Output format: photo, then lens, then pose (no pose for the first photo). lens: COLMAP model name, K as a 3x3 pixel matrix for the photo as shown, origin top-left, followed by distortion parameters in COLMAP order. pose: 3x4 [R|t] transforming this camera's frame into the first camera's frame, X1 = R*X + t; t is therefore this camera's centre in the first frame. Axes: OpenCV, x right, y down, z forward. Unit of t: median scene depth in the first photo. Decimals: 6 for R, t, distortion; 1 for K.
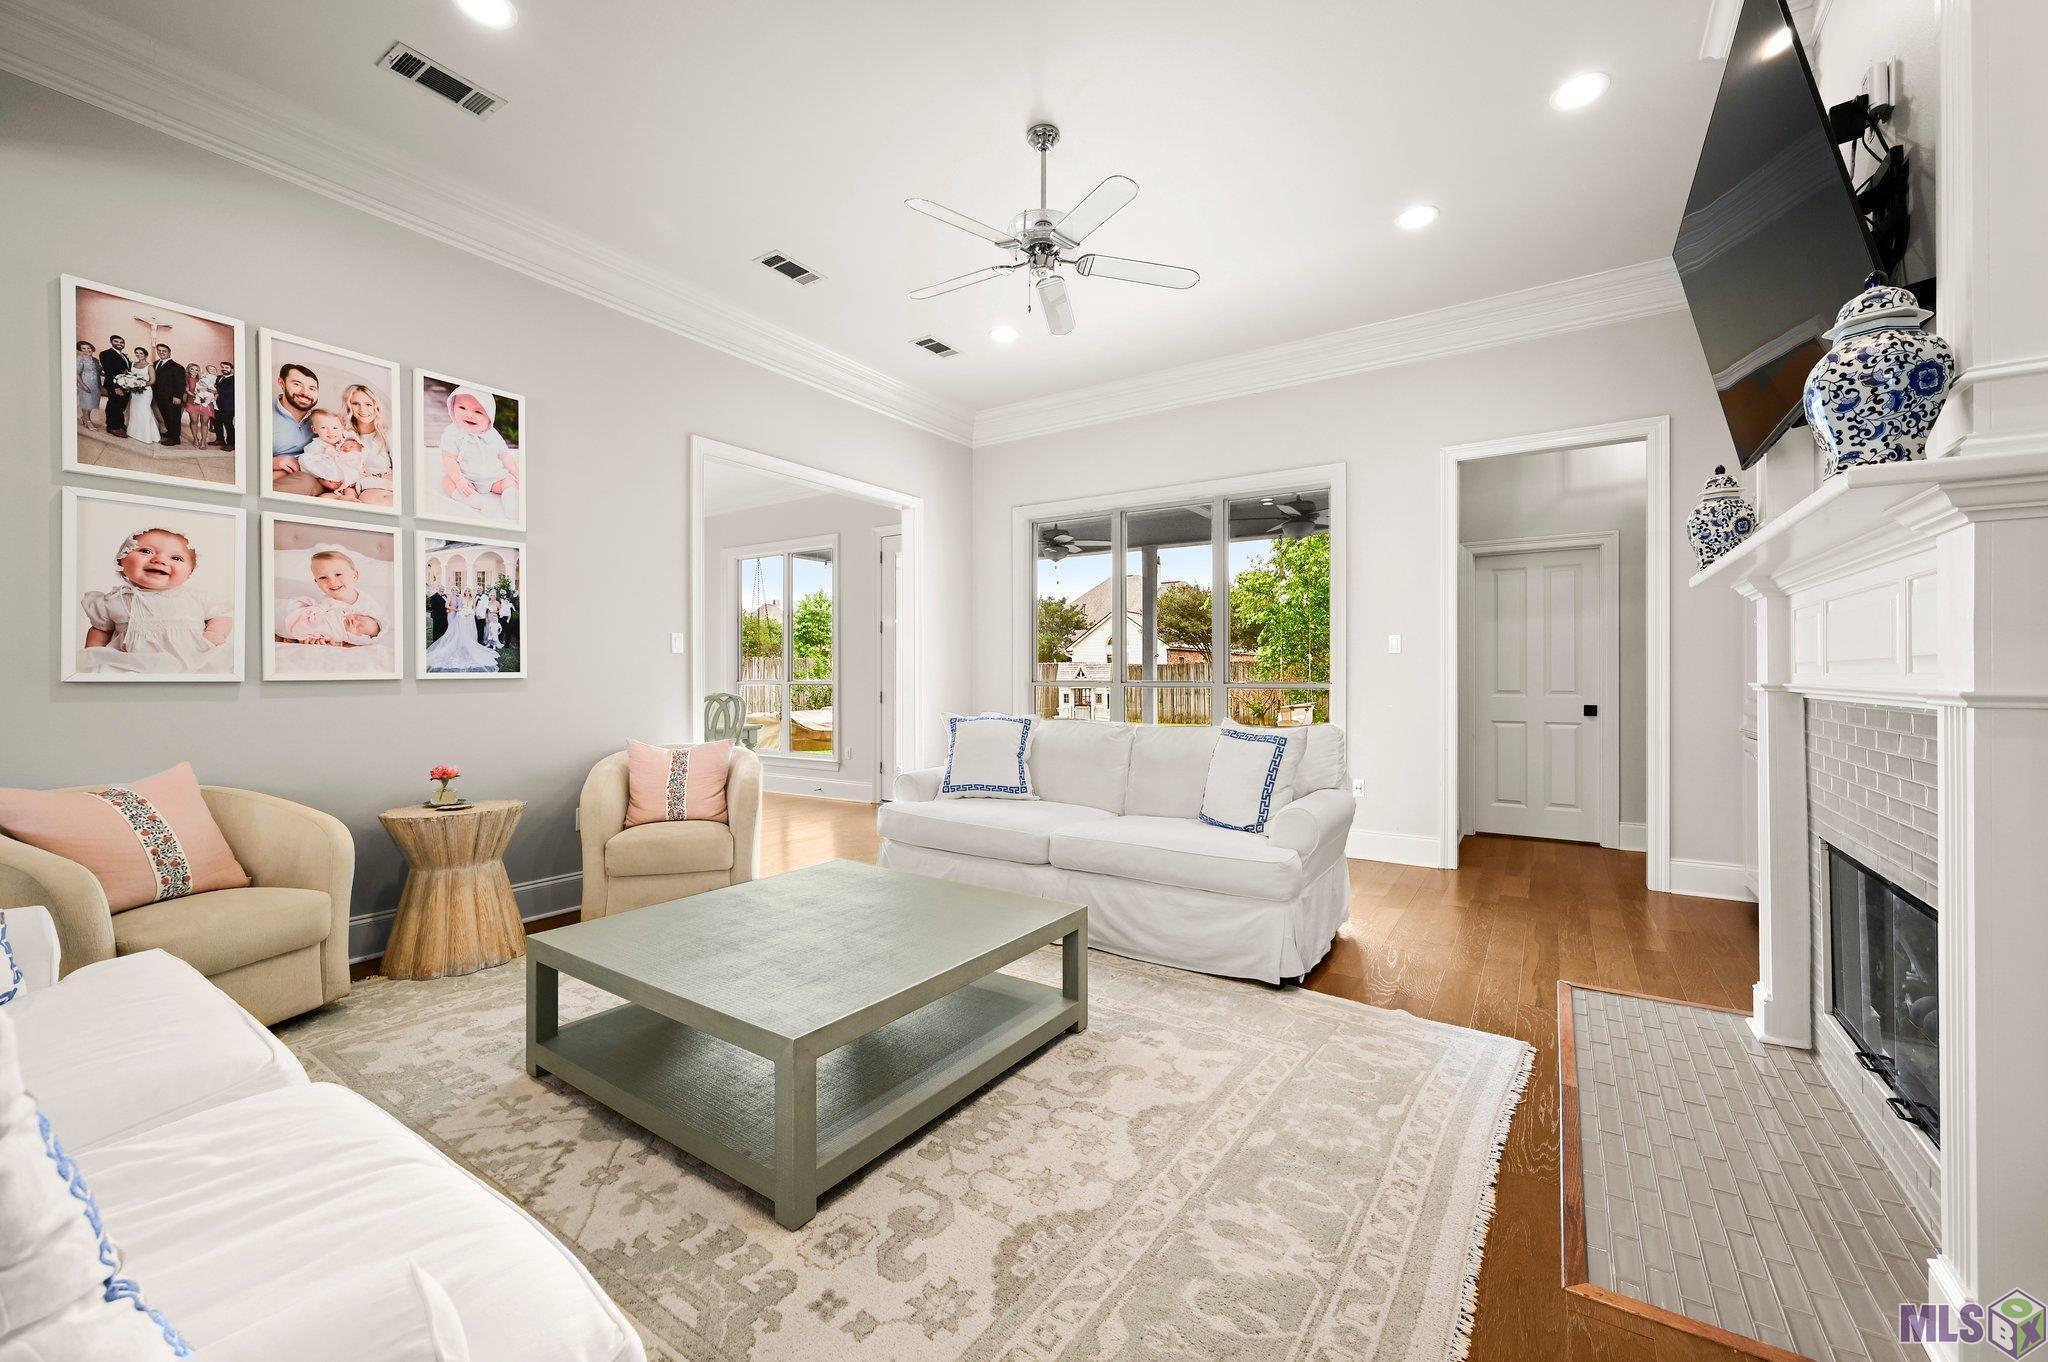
lens RADIAL K [[808.2, 0, 1020.5], [0, 808.2, 674.2], [0, 0, 1]] dist [-0.000214, 0.000492]
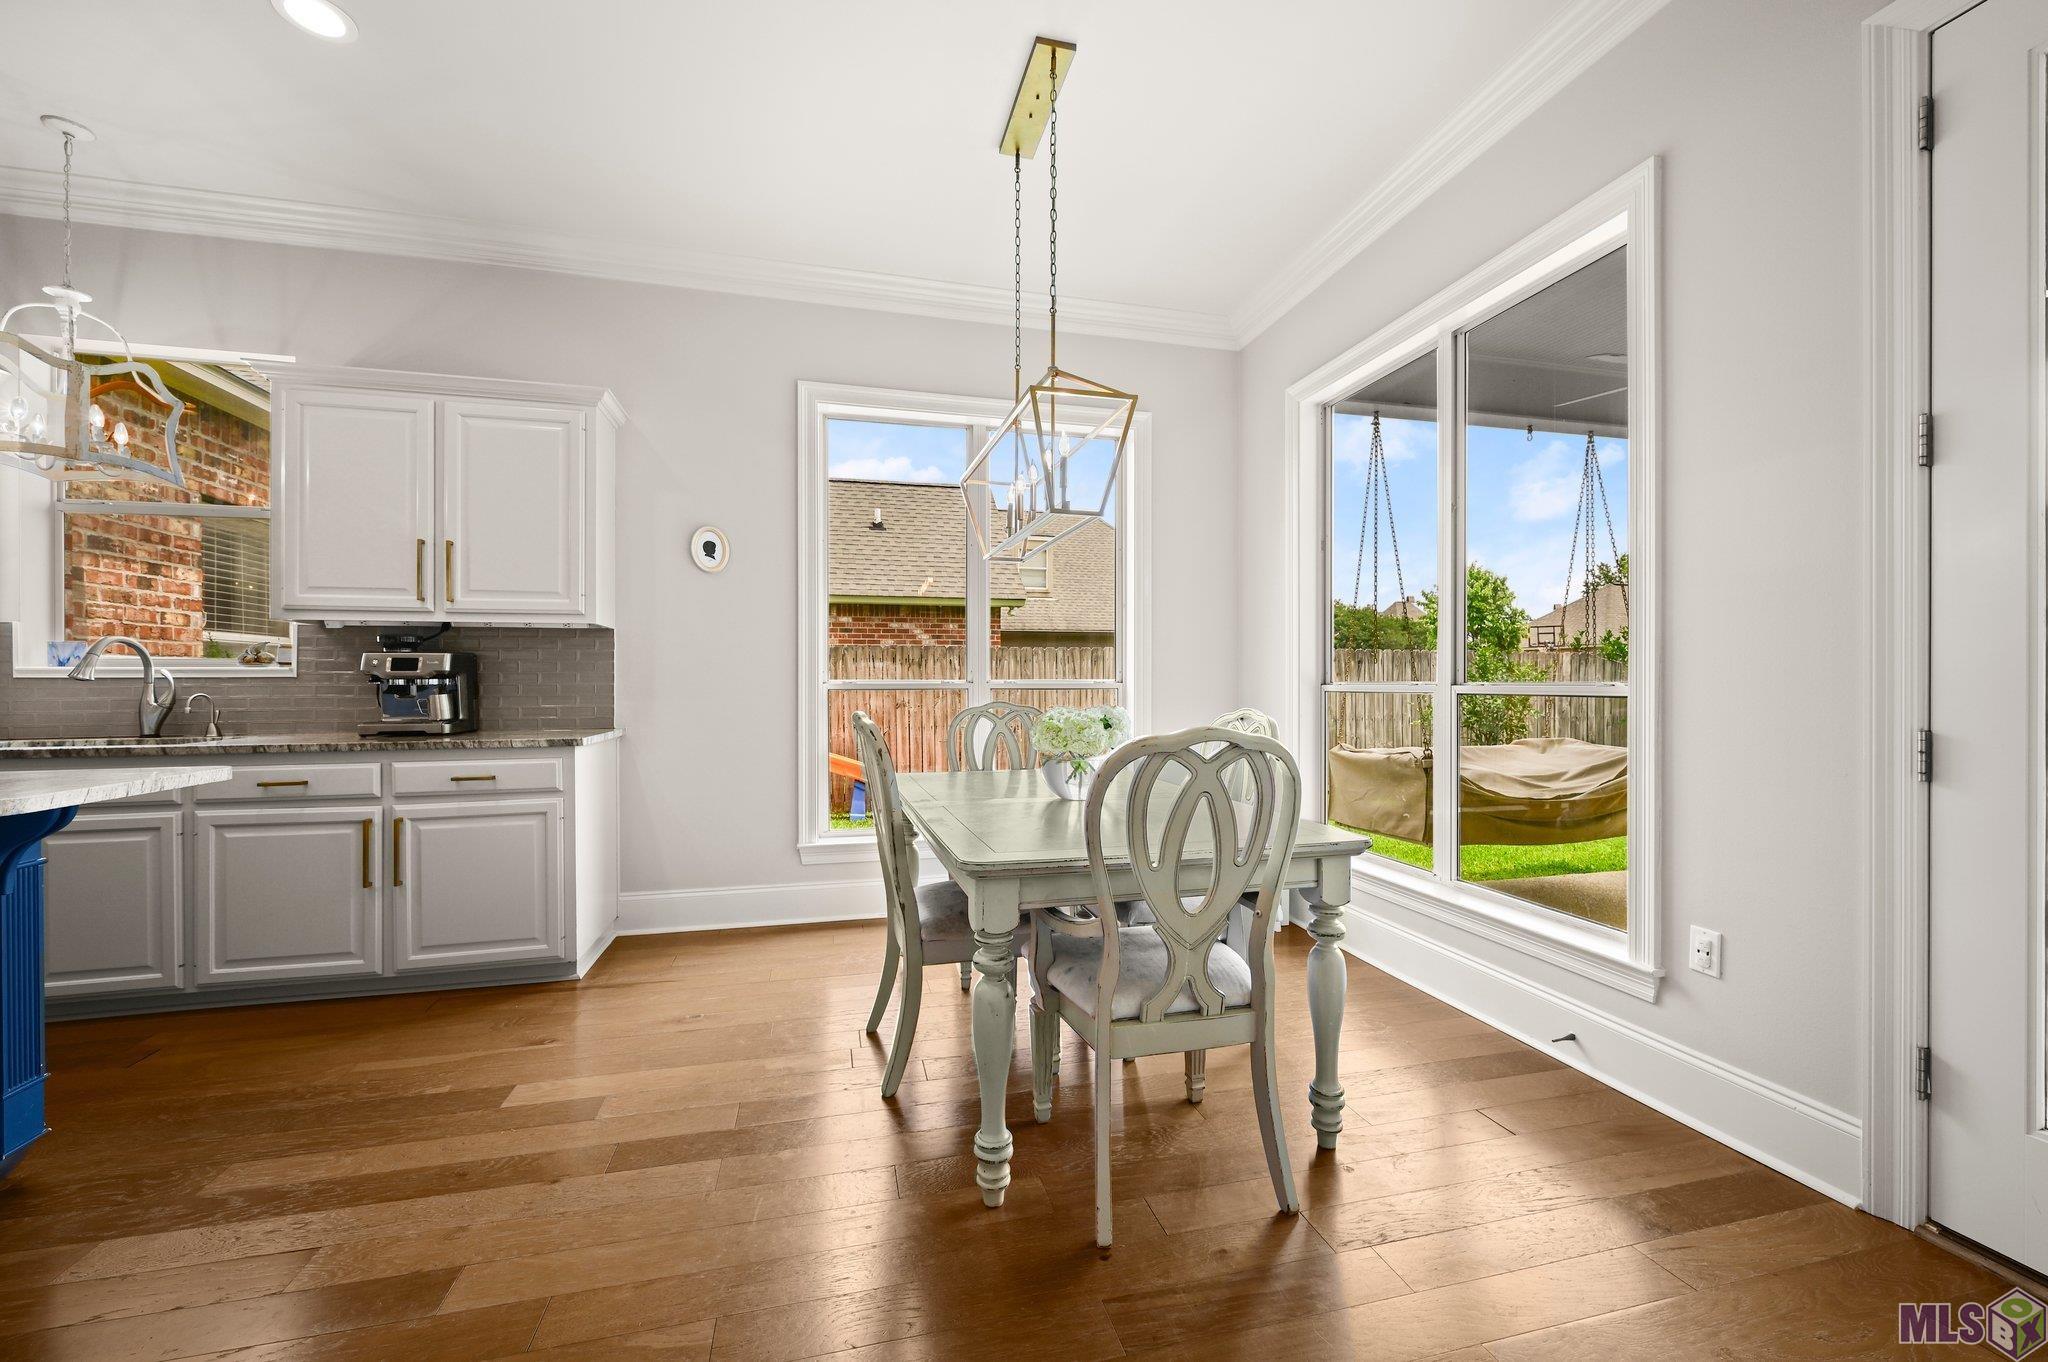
lens RADIAL K [[808.2, 0, 1020.5], [0, 808.2, 674.2], [0, 0, 1]] dist [-0.000214, 0.000492]
pose [[0.749547, -0.001325, -0.661950, -0.241421], [0.003242, 0.999993, 0.001669, 0.006136], [0.661944, -0.003397, 0.749546, 0.763869]]
